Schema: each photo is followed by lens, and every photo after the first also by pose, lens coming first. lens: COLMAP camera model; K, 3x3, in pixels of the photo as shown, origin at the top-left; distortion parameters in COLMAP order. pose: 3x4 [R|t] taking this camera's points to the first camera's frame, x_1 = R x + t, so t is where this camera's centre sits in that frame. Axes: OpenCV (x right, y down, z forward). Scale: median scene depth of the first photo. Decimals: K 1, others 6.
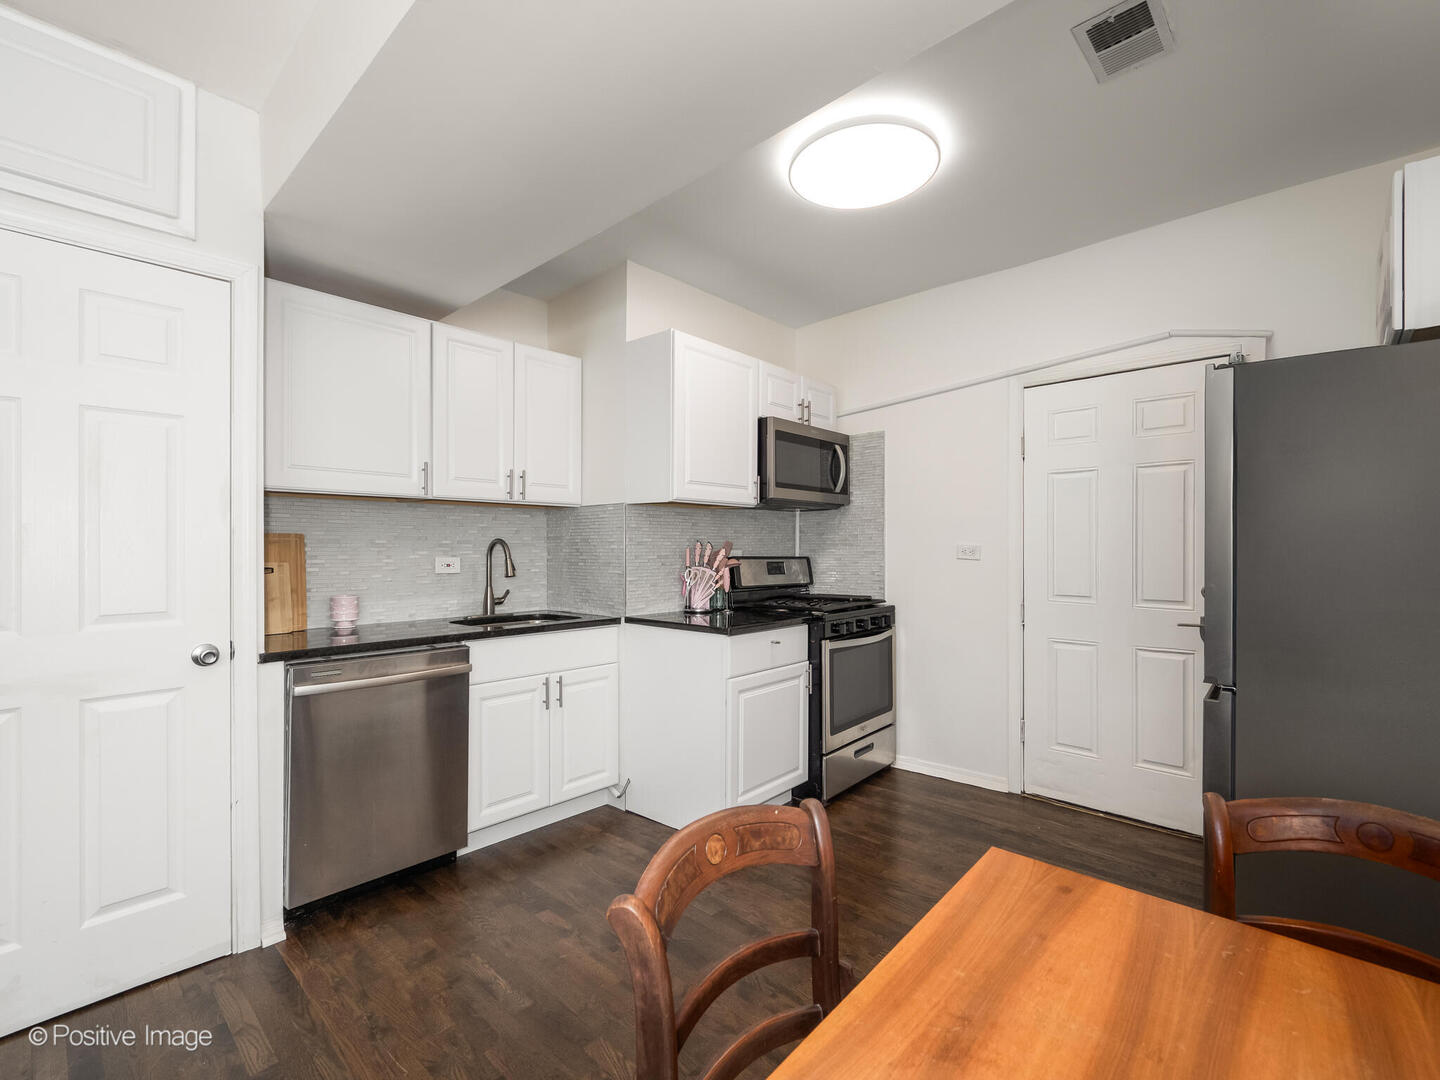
lens RADIAL K [[645.3, 0, 719.5], [0, 645.3, 542.4], [0, 0, 1]] dist [0.001526, -0.000638]
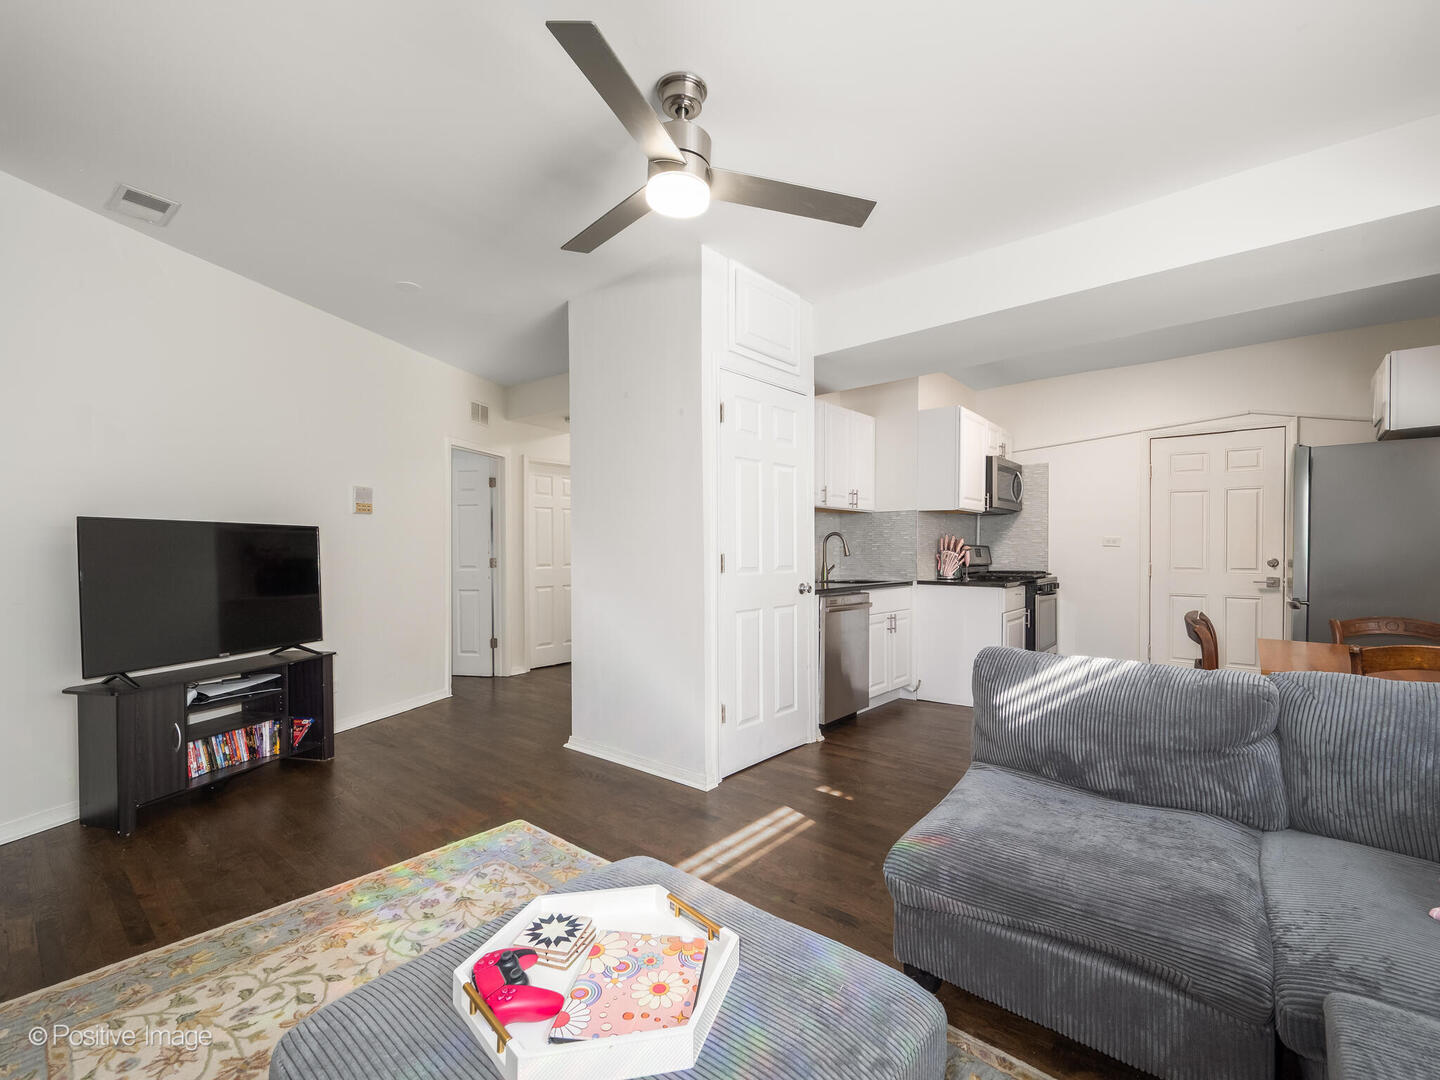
lens RADIAL K [[645.3, 0, 718.0], [0, 645.3, 552.8], [0, 0, 1]] dist [0.001526, -0.000638]
pose [[0.999090, -0.000076, 0.042644, -0.716588], [-0.000467, 0.999919, 0.012727, 0.025537], [-0.042641, -0.012736, 0.999009, -0.597731]]
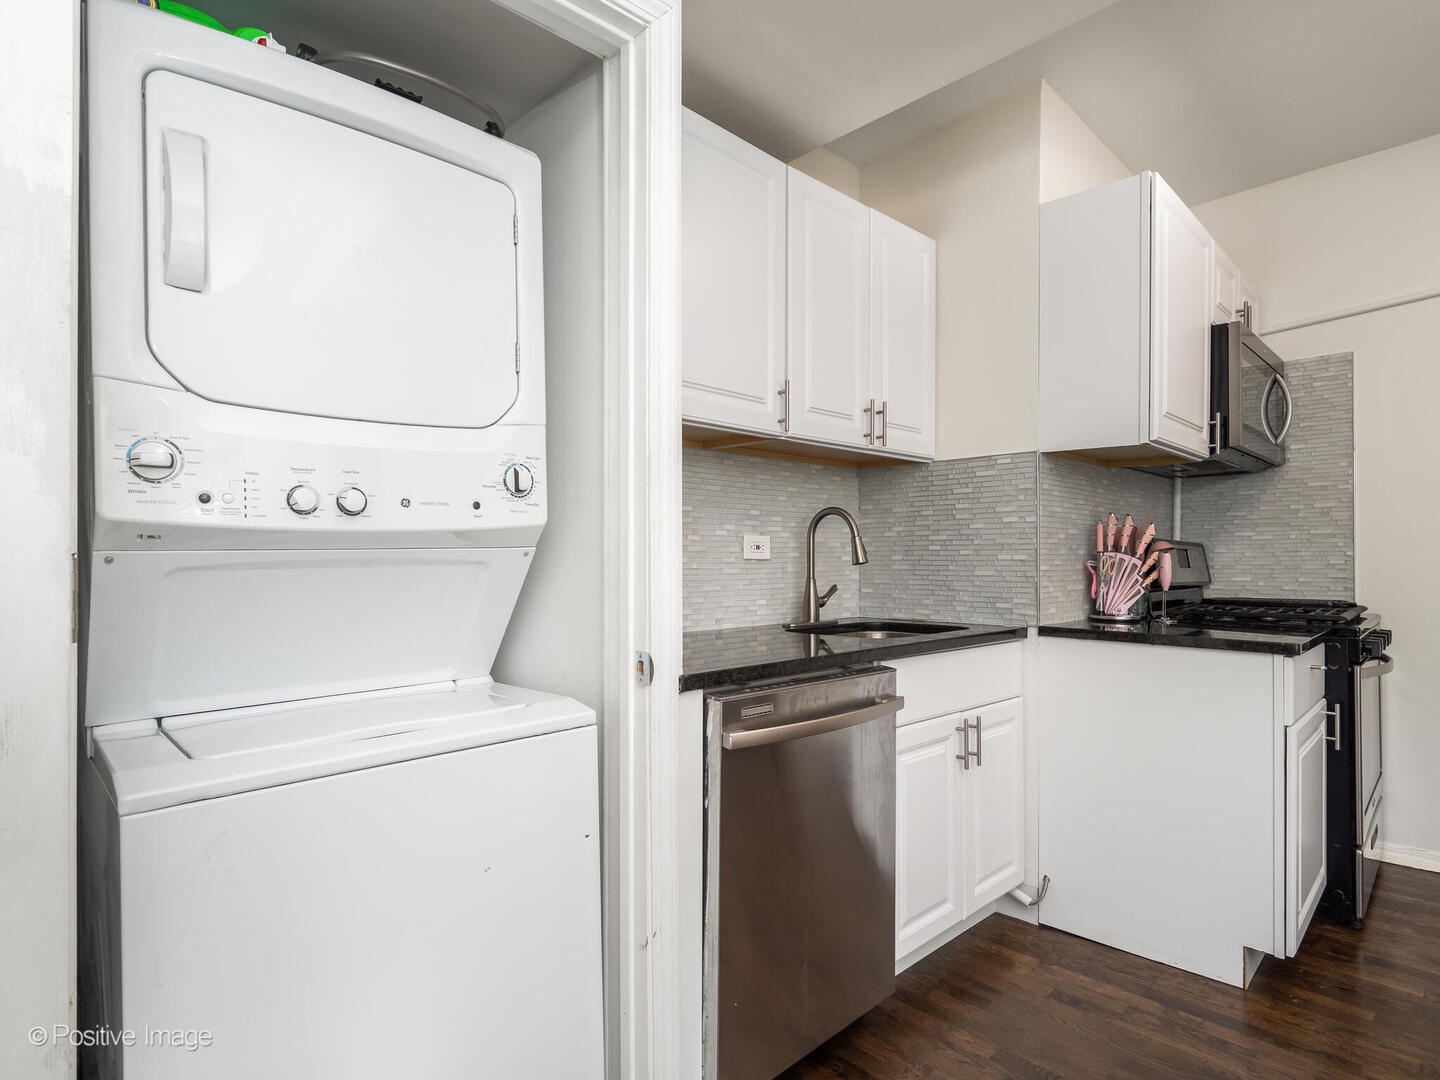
lens RADIAL K [[781.7, 0, 721.8], [0, 781.7, 544.0], [0, 0, 1]] dist [-0.004559, 0.000108]
pose [[0.998303, 0.002686, -0.058163, -0.419945], [-0.003020, 0.999979, -0.005654, 0.037928], [0.058147, 0.005820, 0.998291, 0.195520]]
